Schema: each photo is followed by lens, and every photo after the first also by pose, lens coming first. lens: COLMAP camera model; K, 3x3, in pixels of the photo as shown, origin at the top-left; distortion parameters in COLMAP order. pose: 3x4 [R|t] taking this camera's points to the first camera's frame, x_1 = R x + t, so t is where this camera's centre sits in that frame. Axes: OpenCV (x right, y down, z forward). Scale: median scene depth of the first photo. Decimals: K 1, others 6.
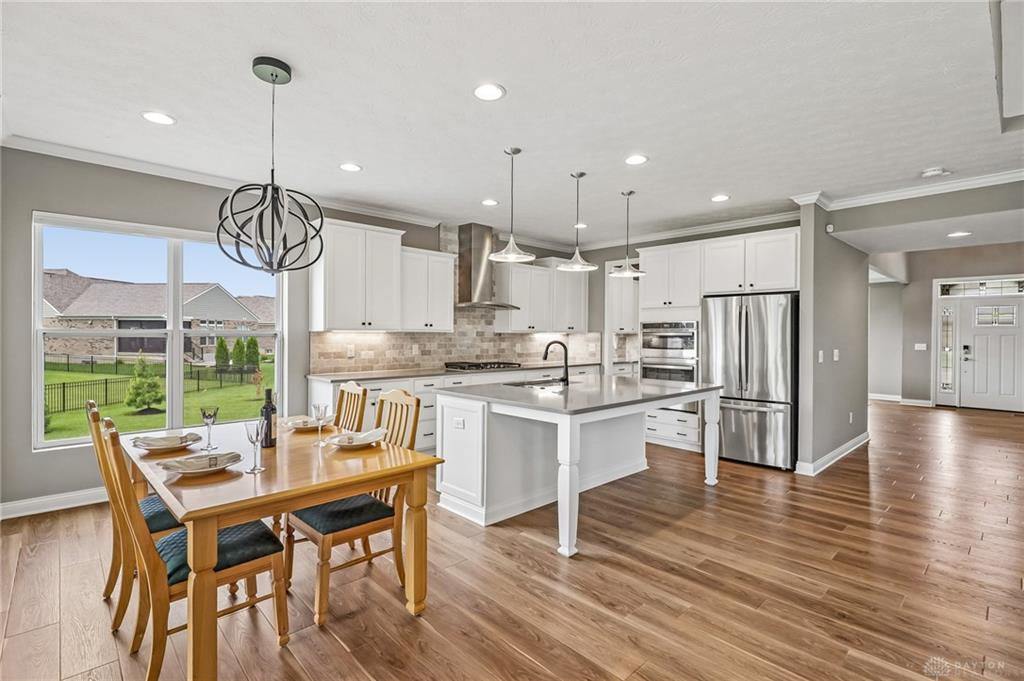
lens RADIAL K [[483.5, 0, 511.5], [0, 483.5, 337.3], [0, 0, 1]] dist [-0.004696, 0.000241]
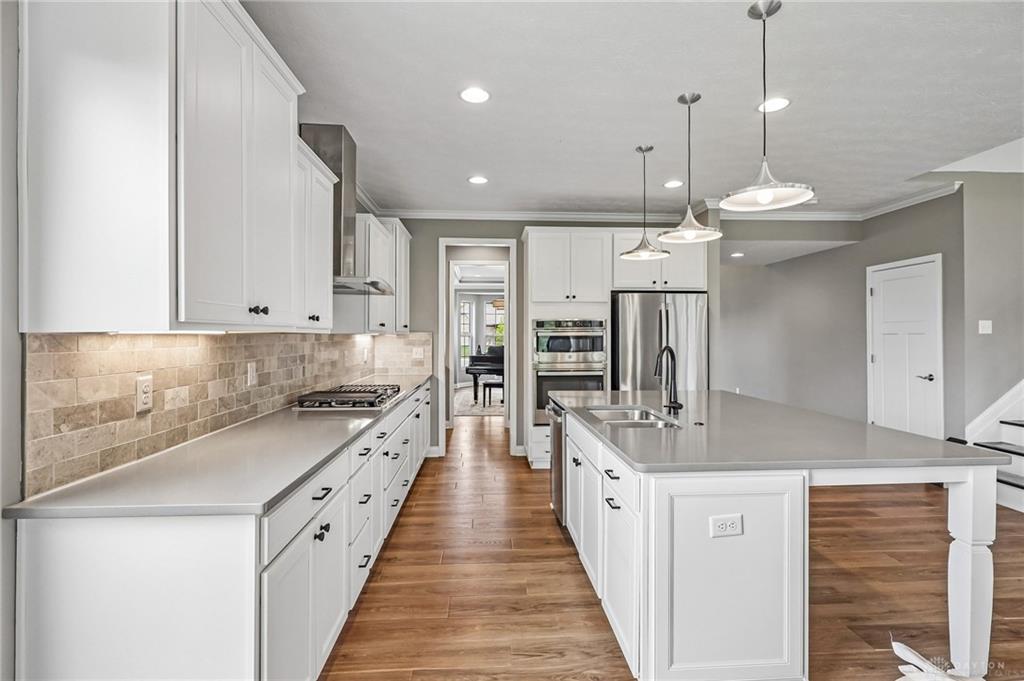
lens RADIAL K [[483.5, 0, 510.3], [0, 483.5, 336.3], [0, 0, 1]] dist [-0.004696, 0.000241]
pose [[0.640237, -0.010044, 0.768112, -0.408806], [0.010936, 0.999932, 0.003960, -0.007757], [-0.768100, 0.005865, 0.640303, 0.581780]]
